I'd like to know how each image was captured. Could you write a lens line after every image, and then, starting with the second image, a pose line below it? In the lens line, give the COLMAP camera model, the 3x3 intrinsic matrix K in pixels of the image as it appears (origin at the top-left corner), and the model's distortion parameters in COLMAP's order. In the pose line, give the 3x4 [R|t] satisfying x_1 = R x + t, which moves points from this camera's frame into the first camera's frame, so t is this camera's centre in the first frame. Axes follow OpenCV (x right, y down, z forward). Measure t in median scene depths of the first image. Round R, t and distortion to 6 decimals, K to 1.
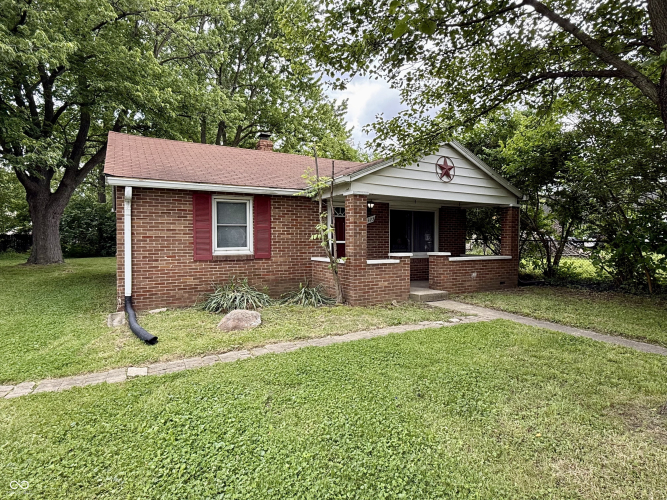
lens RADIAL K [[365.2, 0, 333.5], [0, 365.2, 250.0], [0, 0, 1]] dist [0.000079, 0.000000]
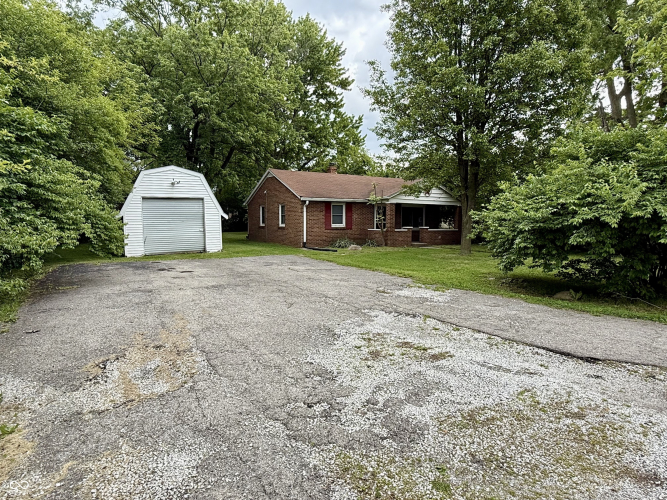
lens RADIAL K [[406.1, 0, 333.5], [0, 406.1, 250.0], [0, 0, 1]] dist [-0.000079, -0.000071]
pose [[0.999609, 0.002155, 0.027890, -0.381584], [-0.003121, 0.999395, 0.034633, 0.071057], [-0.027799, -0.034707, 0.999011, -1.677945]]
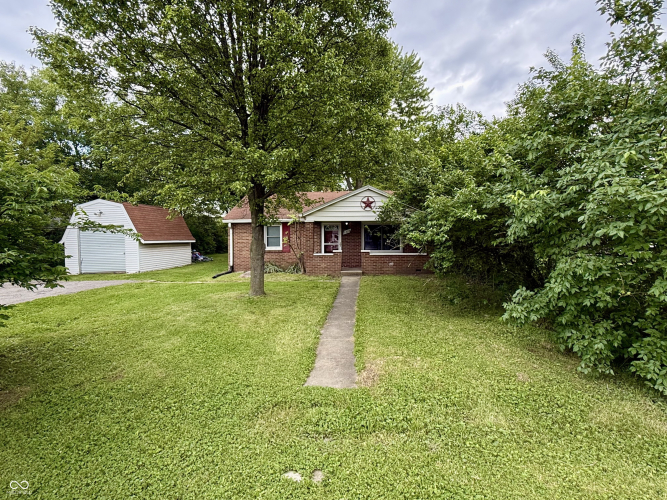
lens RADIAL K [[353.1, 0, 333.5], [0, 353.1, 250.0], [0, 0, 1]] dist [0.000854, 0.000110]
pose [[0.833329, 0.009999, -0.552687, 1.203987], [-0.011997, 0.999928, 0.000002, 0.008411], [0.552648, 0.006629, 0.833389, -0.564972]]
